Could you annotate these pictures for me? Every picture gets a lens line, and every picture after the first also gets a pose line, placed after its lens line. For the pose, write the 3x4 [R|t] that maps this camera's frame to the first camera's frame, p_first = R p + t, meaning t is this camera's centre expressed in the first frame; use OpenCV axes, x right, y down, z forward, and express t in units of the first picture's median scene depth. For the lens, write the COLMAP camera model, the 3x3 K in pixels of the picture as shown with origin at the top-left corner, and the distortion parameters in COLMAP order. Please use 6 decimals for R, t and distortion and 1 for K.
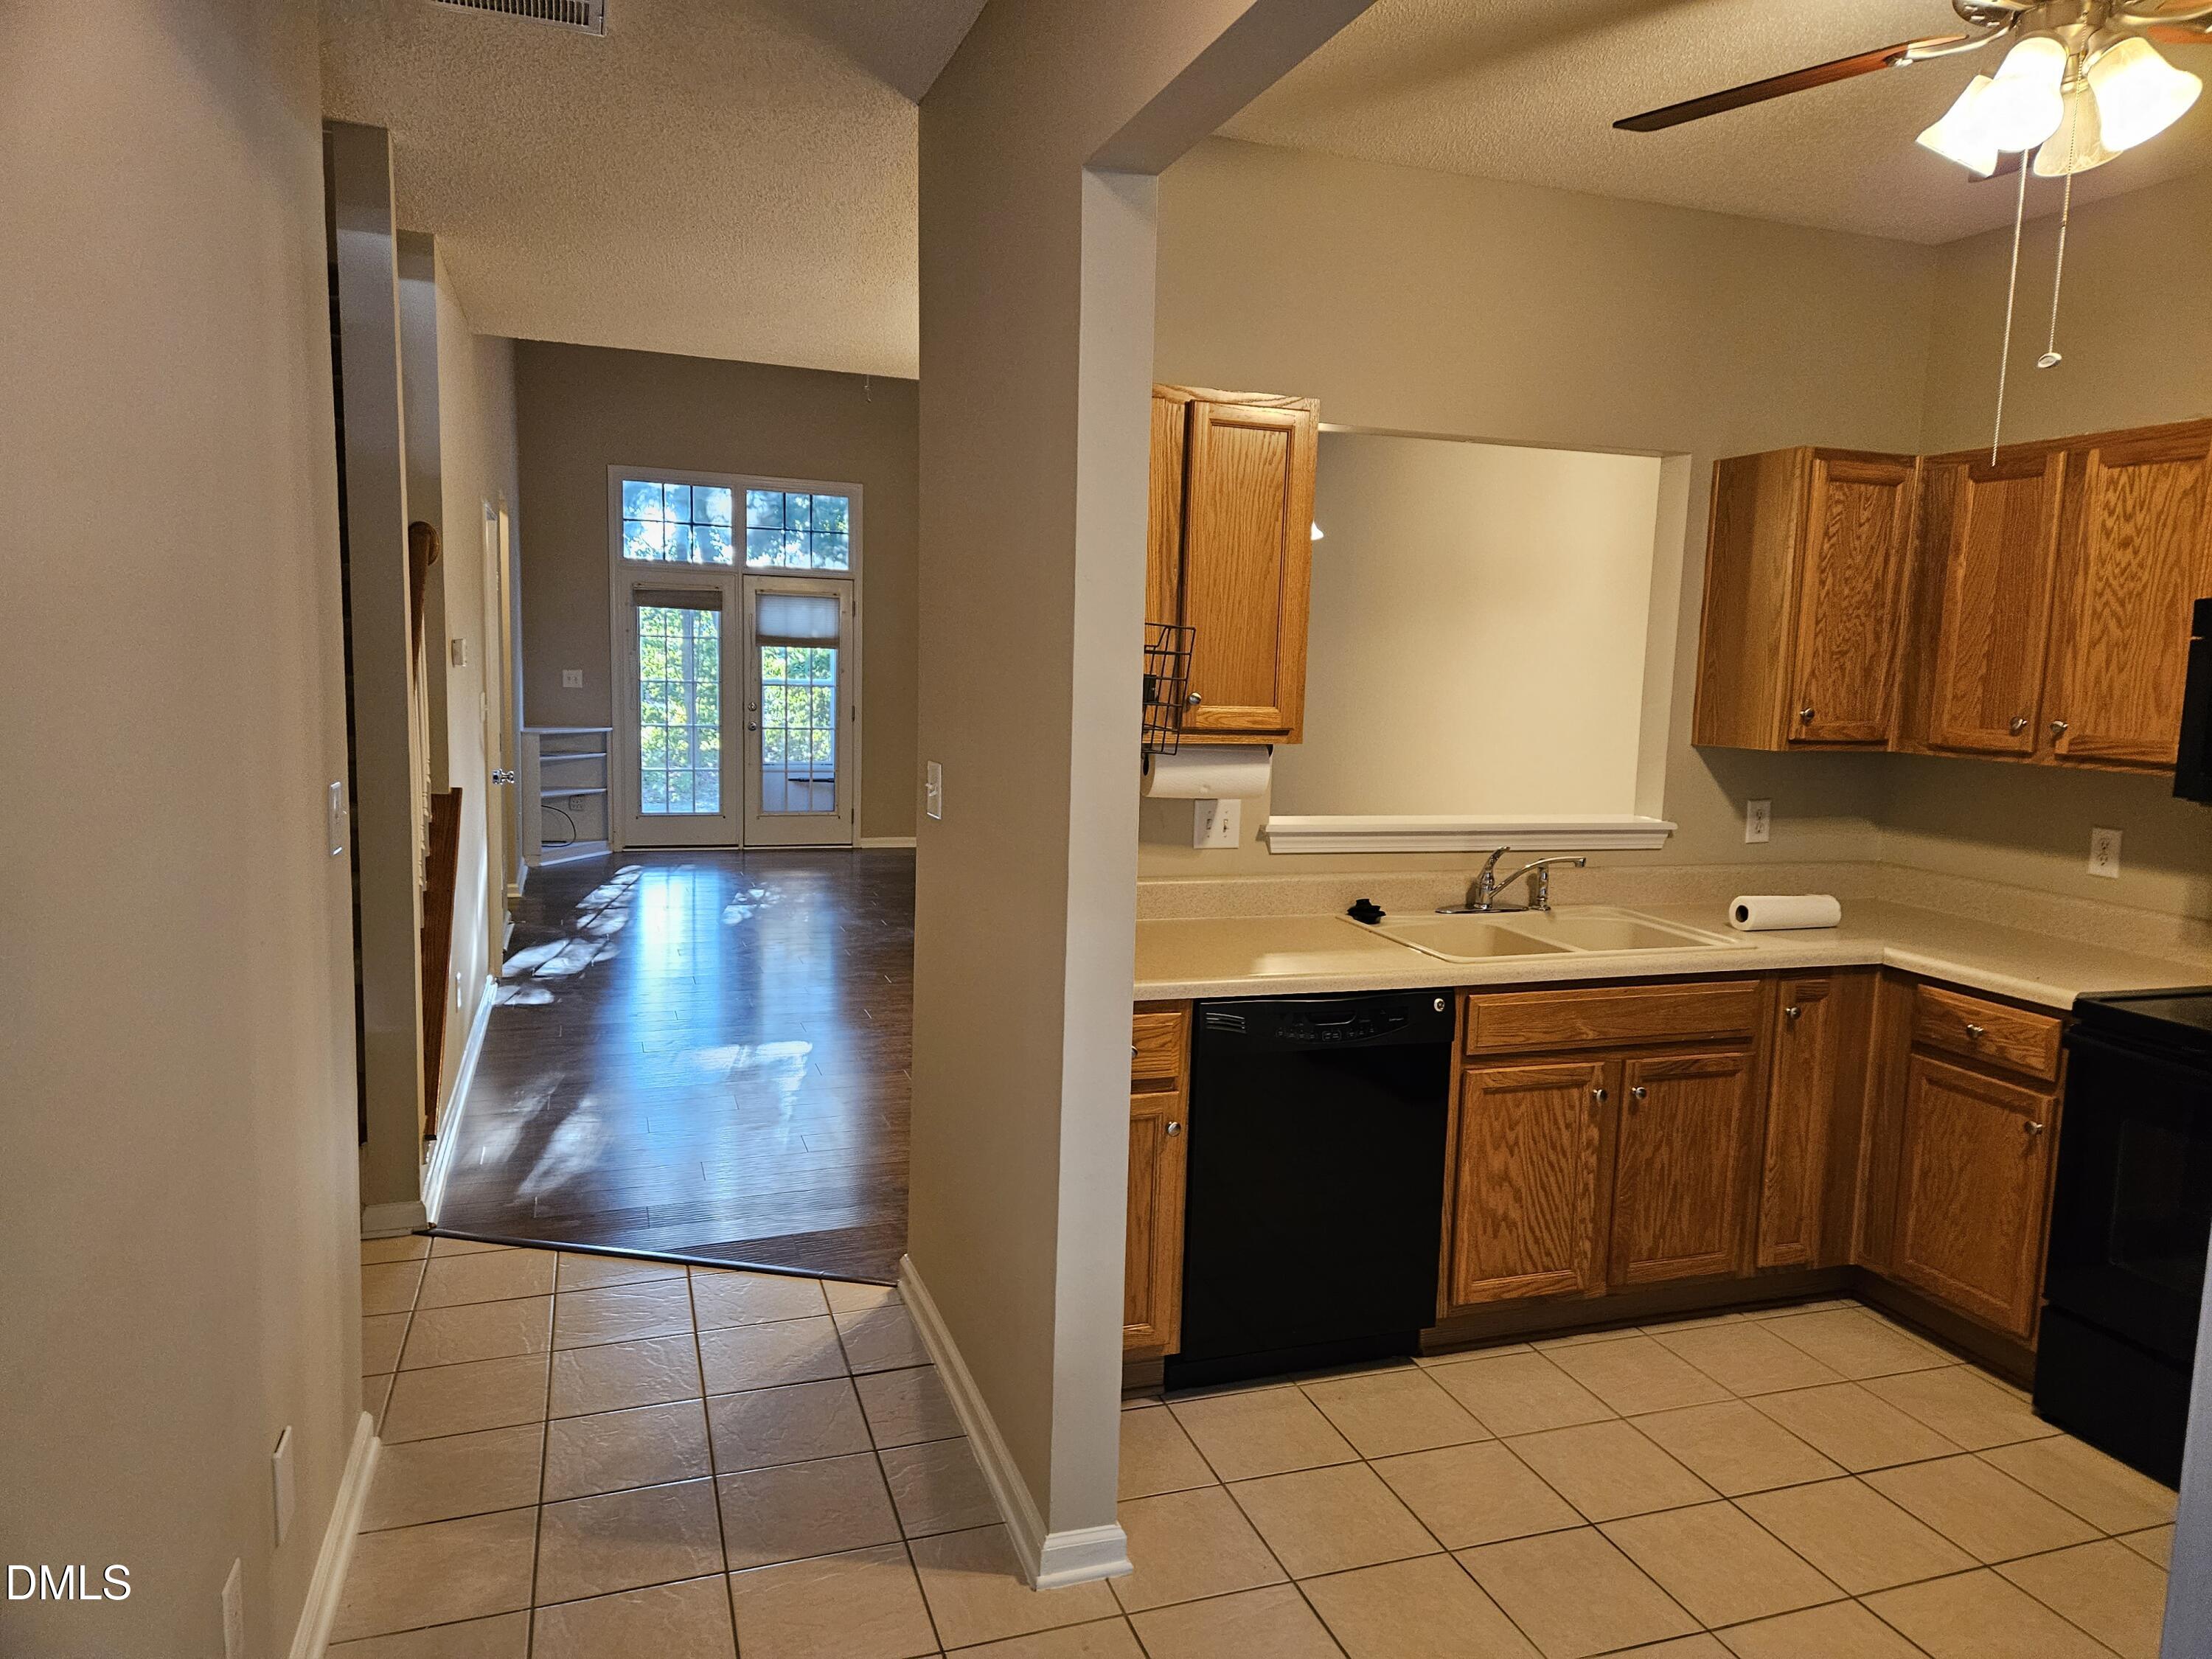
lens RADIAL K [[1489.0, 0, 1109.2], [0, 1489.0, 826.8], [0, 0, 1]] dist [0.072076, -0.064569]
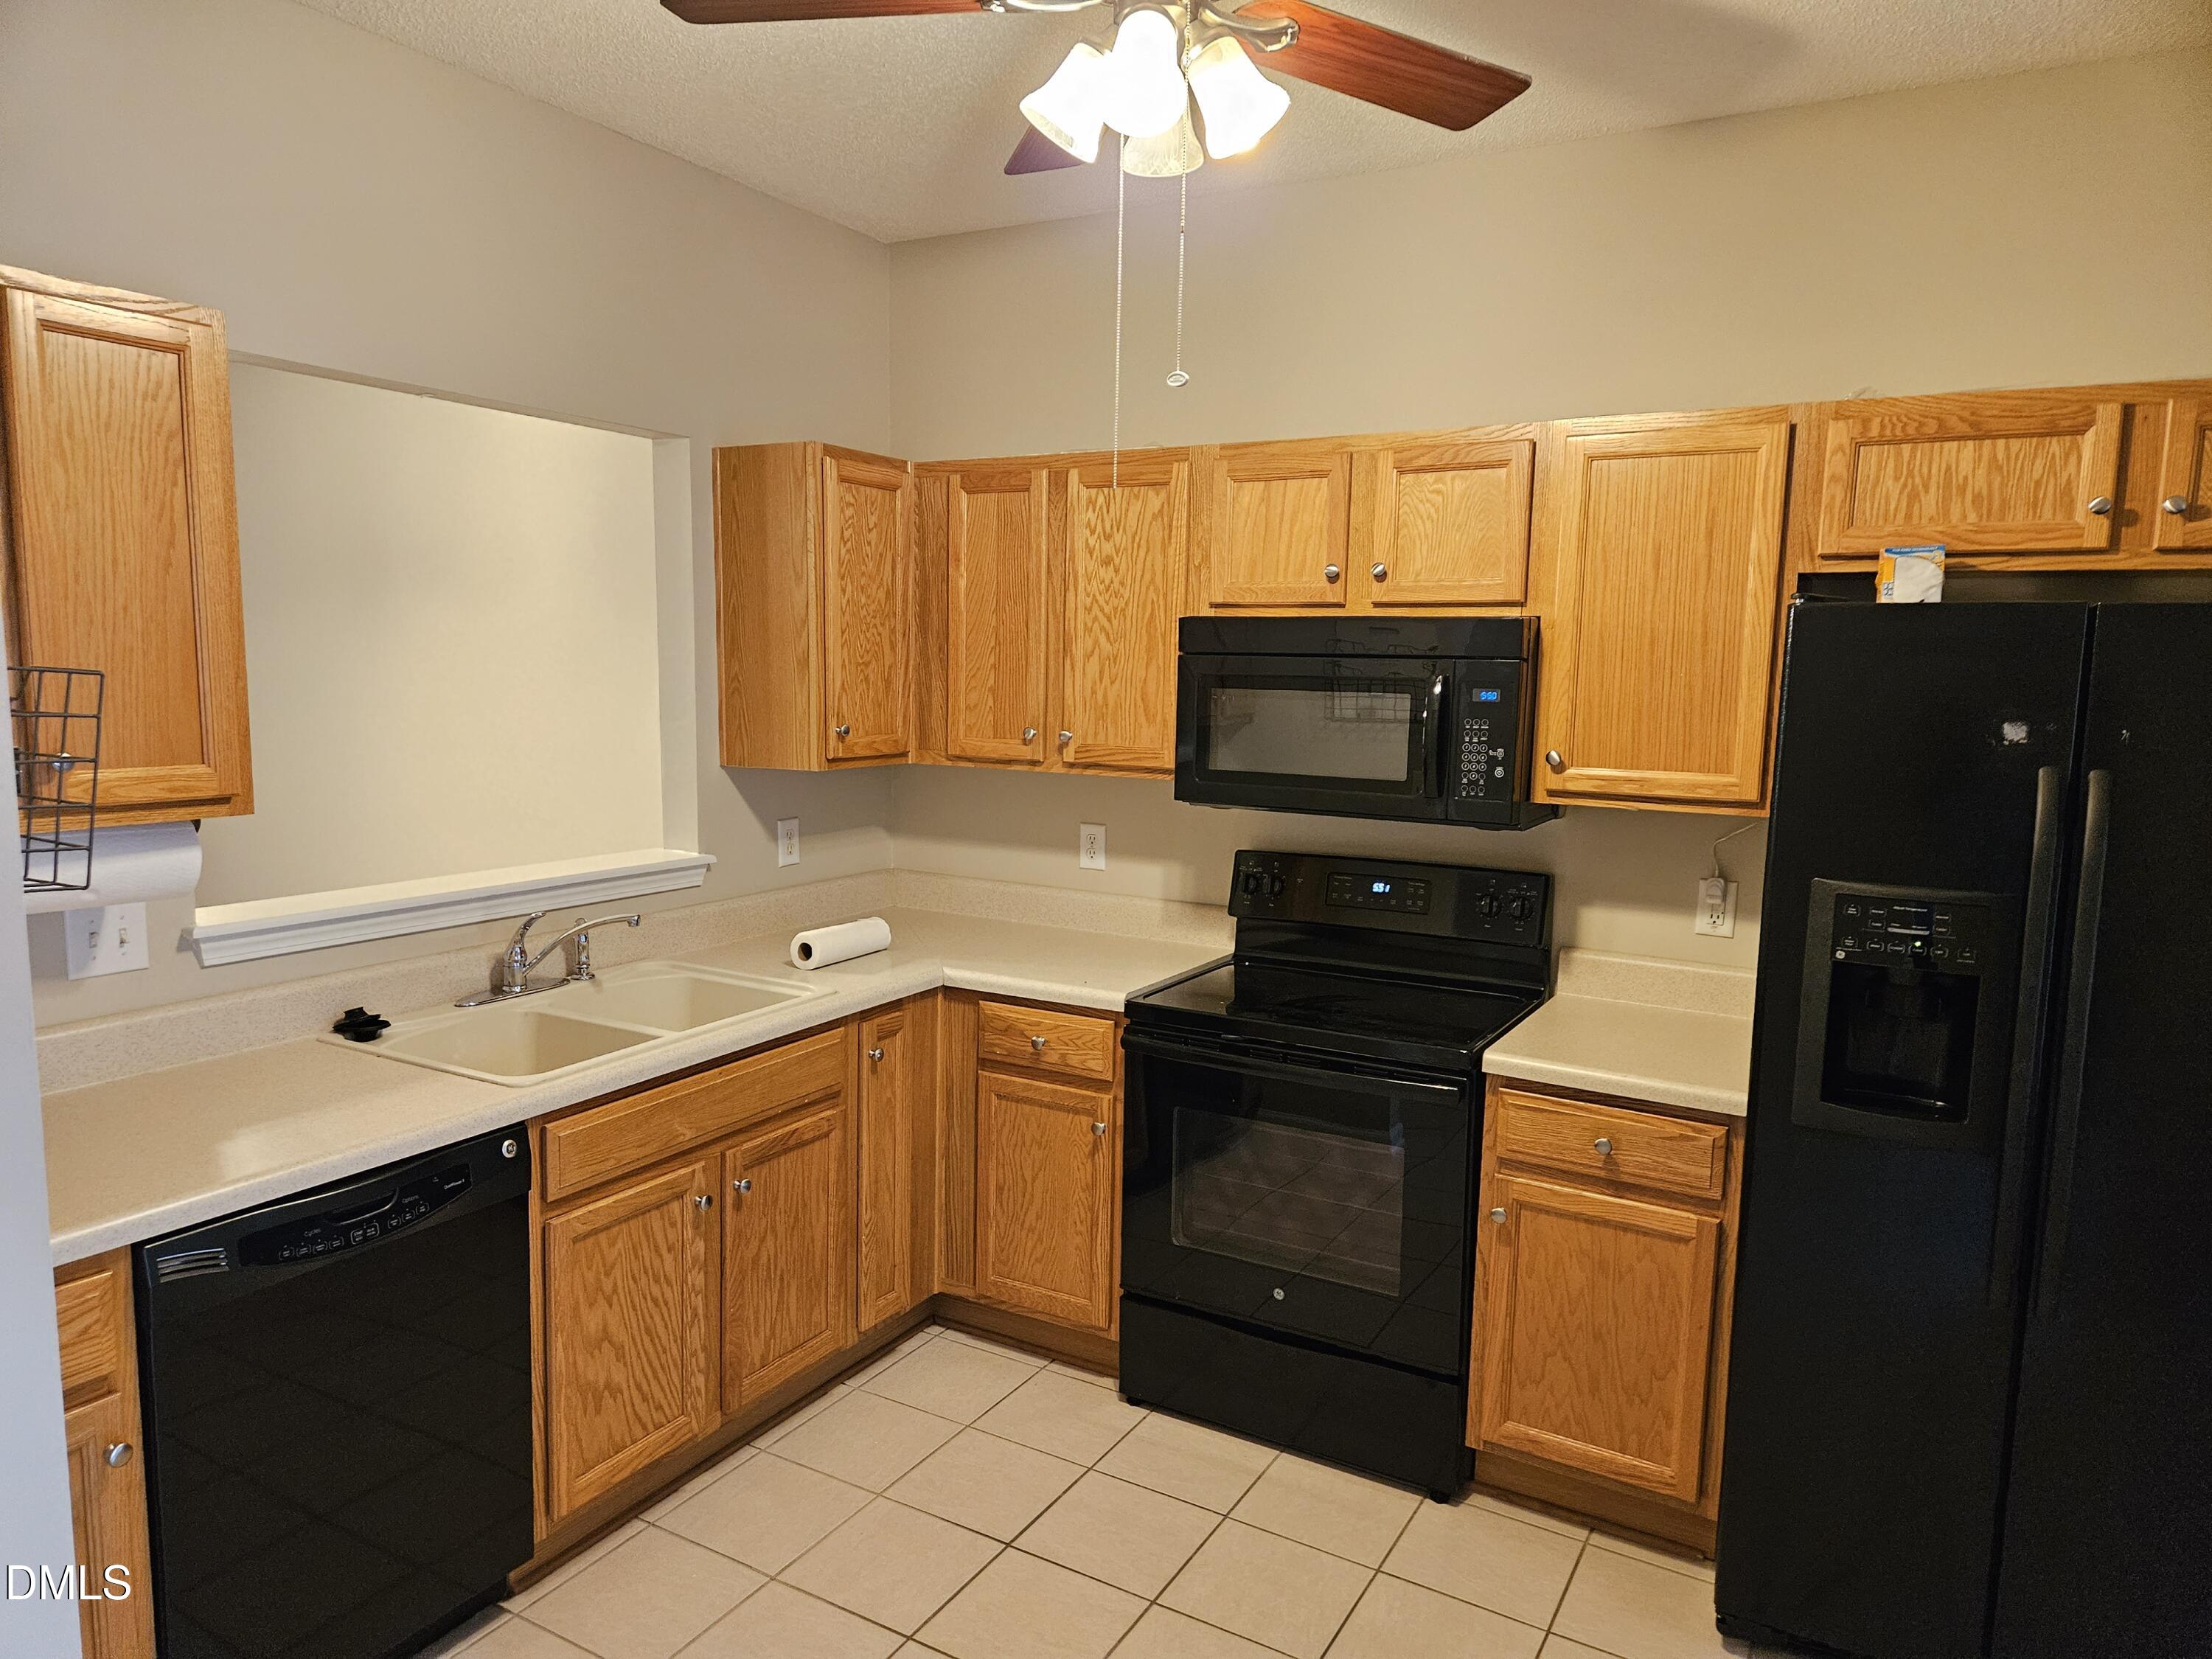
lens RADIAL K [[1489.0, 0, 1103.3], [0, 1489.0, 845.9], [0, 0, 1]] dist [0.072076, -0.064569]
pose [[0.755561, -0.098381, 0.647649, -0.028109], [0.080264, 0.995112, 0.057525, -0.048777], [-0.650142, 0.008519, 0.759765, 0.208951]]
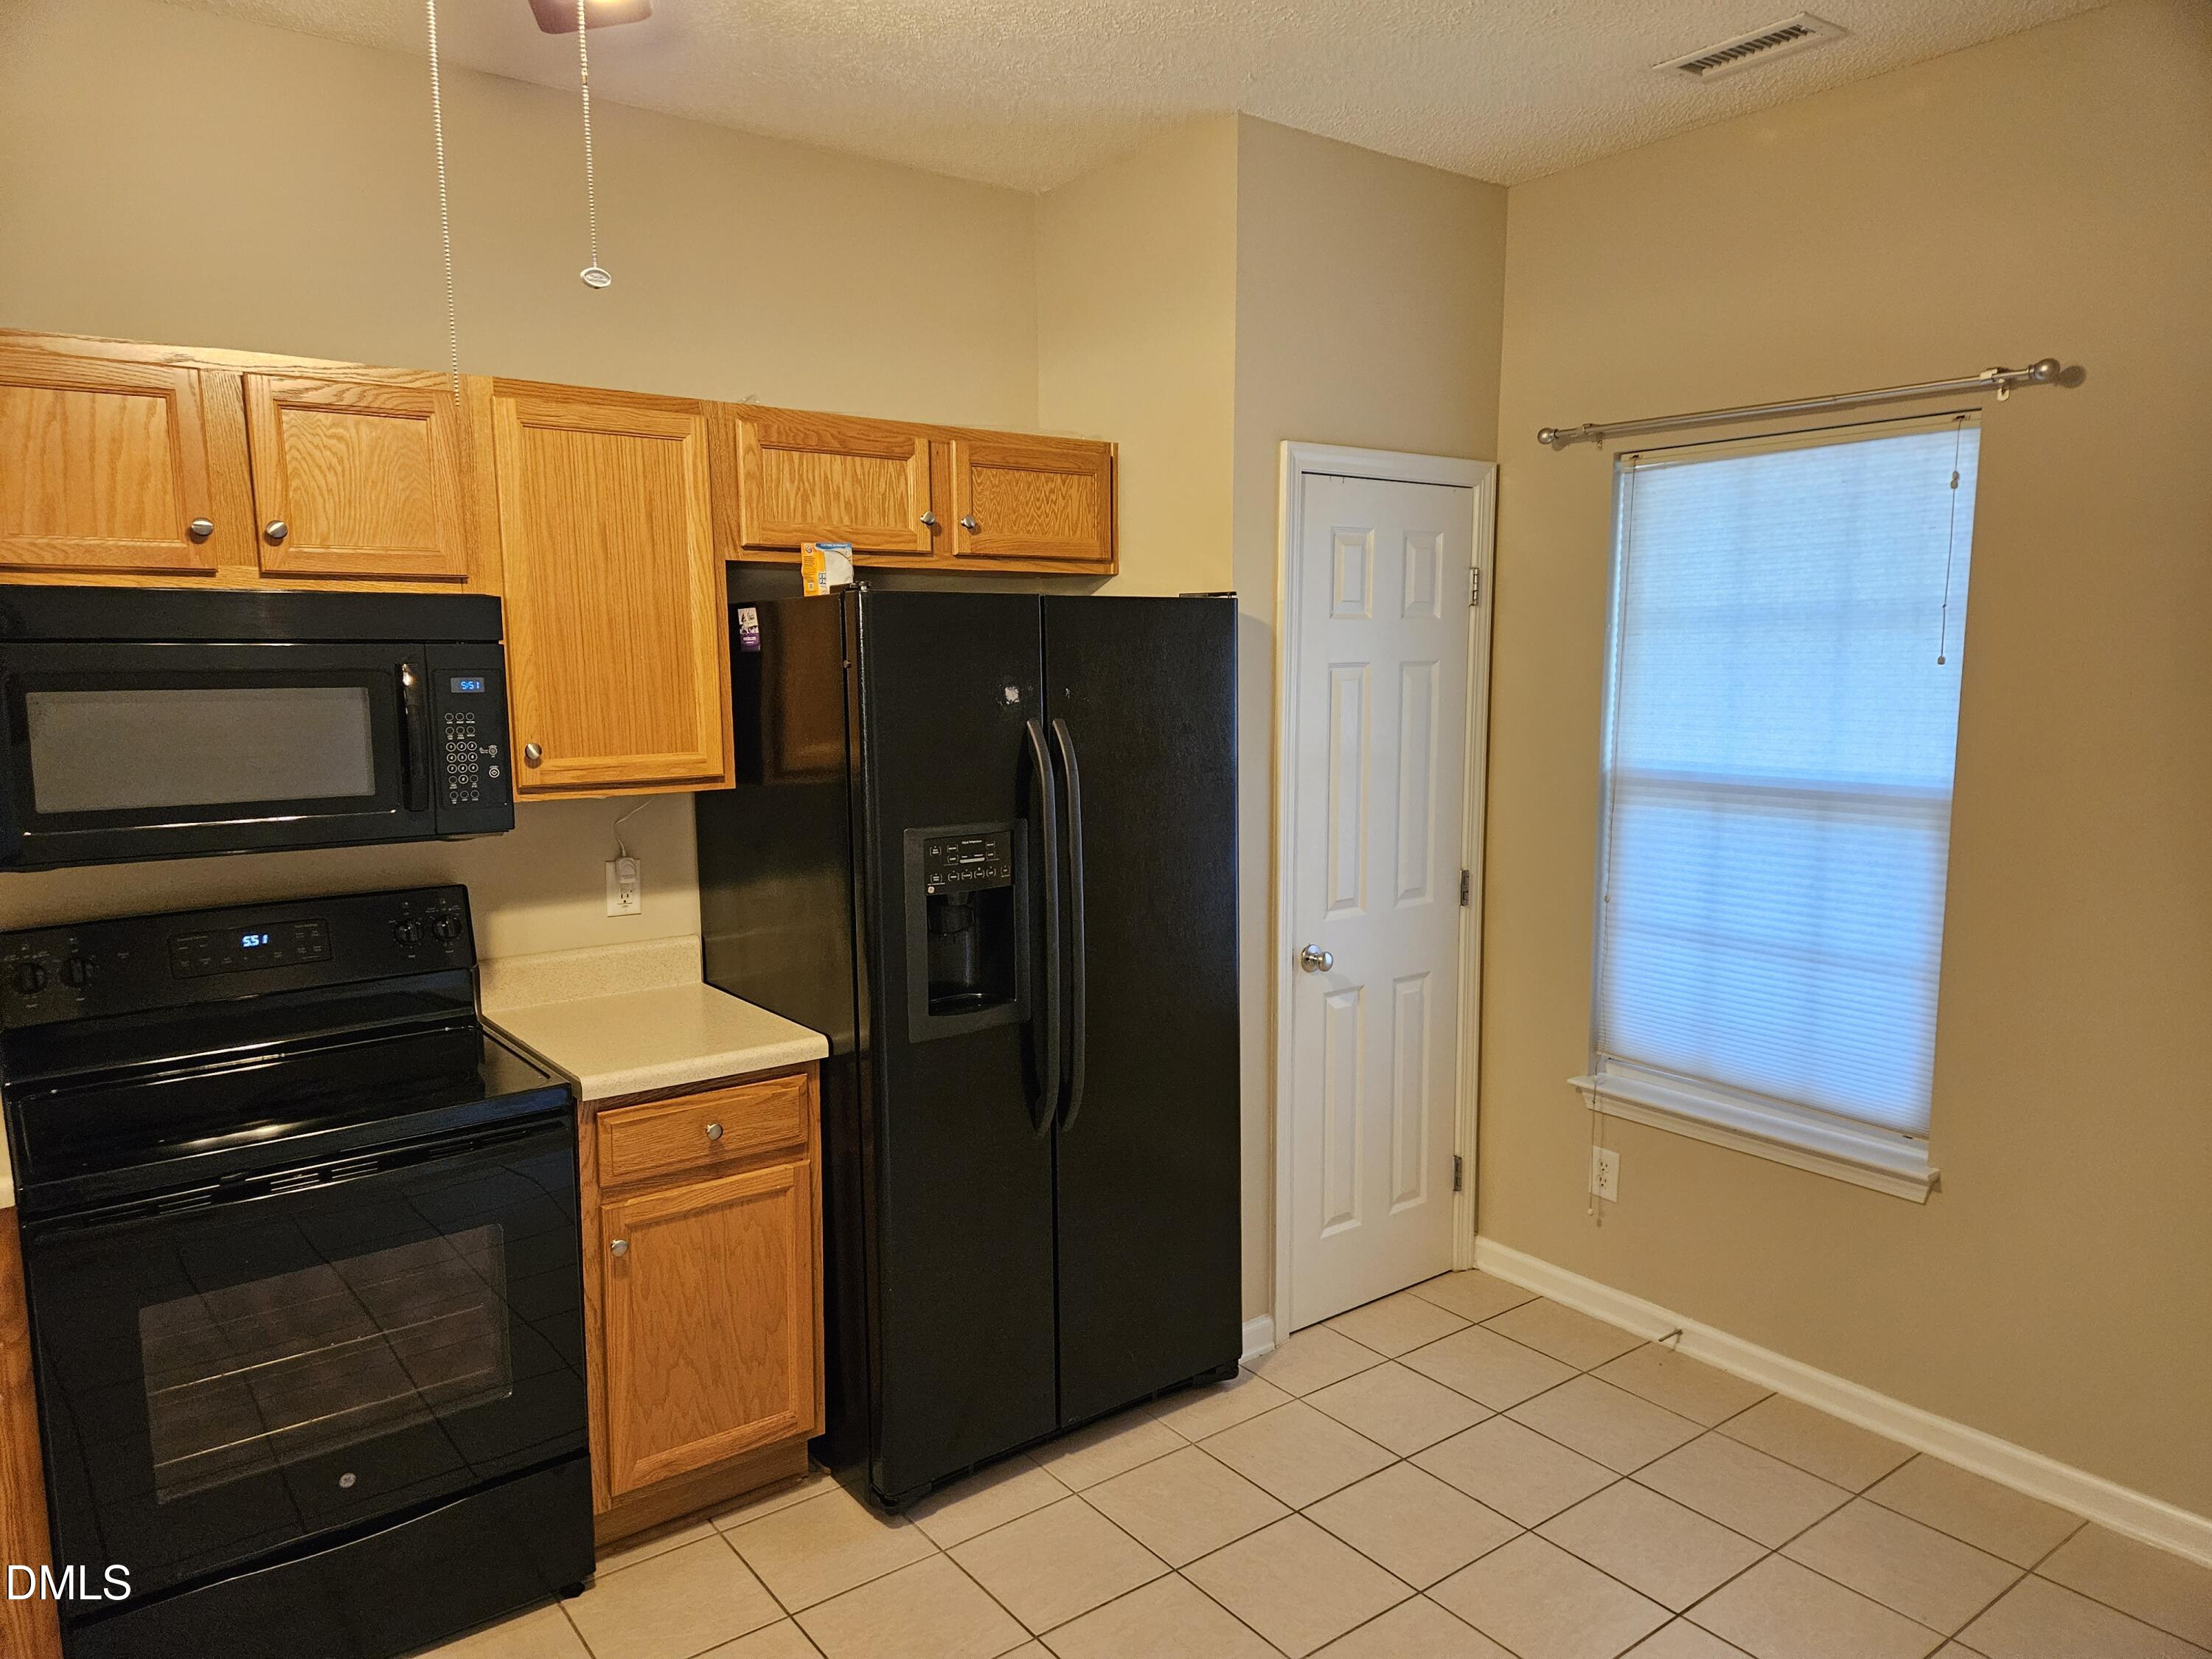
lens RADIAL K [[1489.0, 0, 1106.7], [0, 1489.0, 837.7], [0, 0, 1]] dist [0.072076, -0.064569]
pose [[-0.323096, -0.145586, 0.935101, -0.116669], [0.106162, 0.976284, 0.188678, -0.105592], [-0.940393, 0.160233, -0.299978, 0.695247]]
